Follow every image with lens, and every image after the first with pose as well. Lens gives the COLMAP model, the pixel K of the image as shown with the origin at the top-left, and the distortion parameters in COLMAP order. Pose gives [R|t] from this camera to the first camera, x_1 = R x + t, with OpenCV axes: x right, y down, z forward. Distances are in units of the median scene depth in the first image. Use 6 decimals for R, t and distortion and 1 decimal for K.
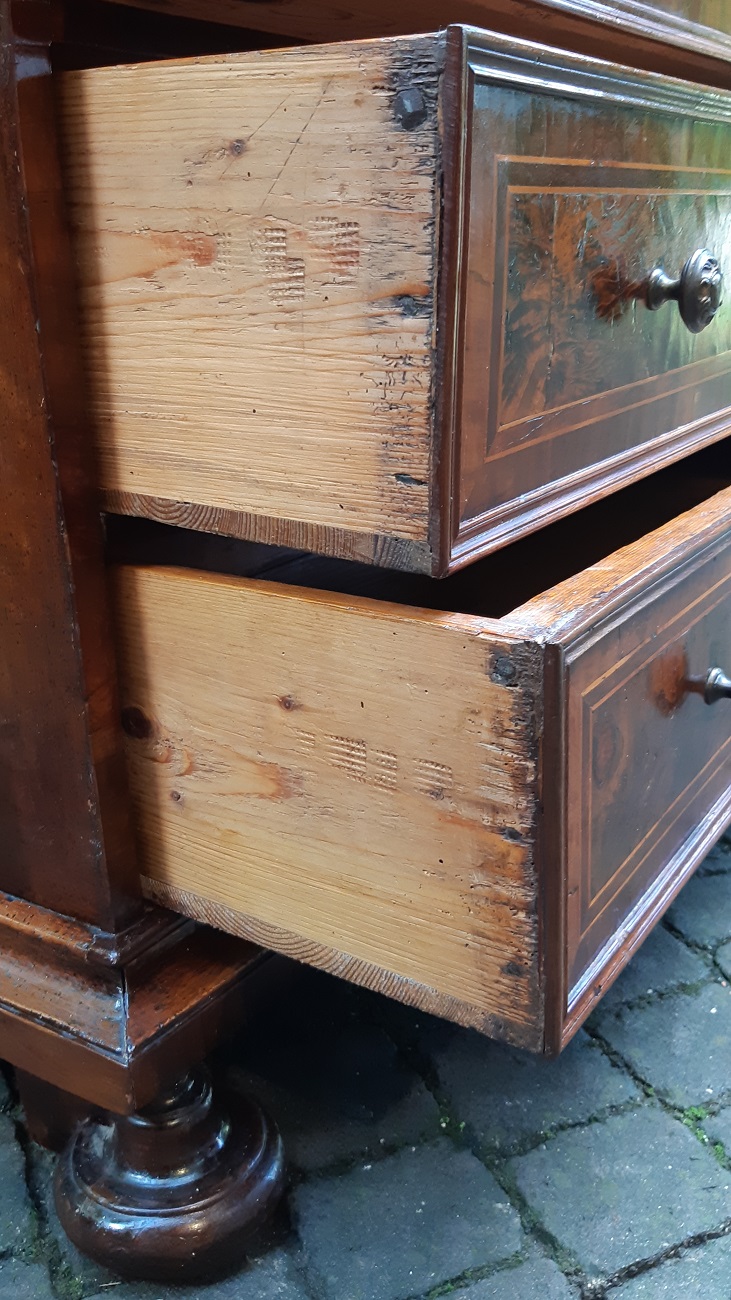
lens RADIAL K [[1216.1, 0, 367.9], [0, 1216.1, 642.8], [0, 0, 1]] dist [-0.013570, 0.000000]
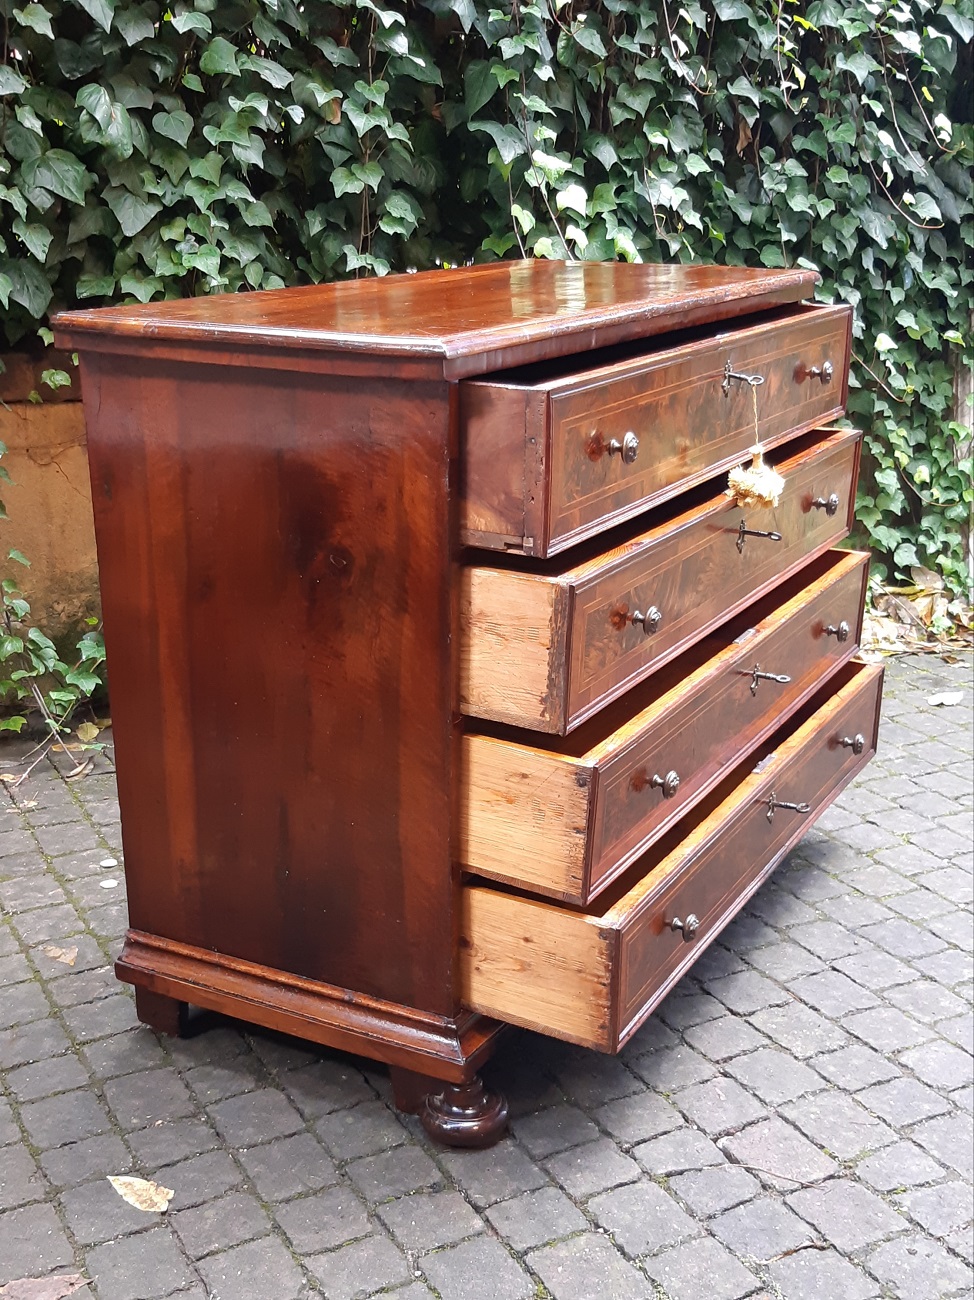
lens RADIAL K [[1681.4, 0, 486.4], [0, 1681.4, 651.5], [0, 0, 1]] dist [-0.134695, 0.000000]
pose [[0.994936, 0.017558, 0.098969, -0.569718], [-0.016026, 0.999740, -0.016251, -0.572192], [-0.099228, 0.014582, 0.994958, -2.992869]]
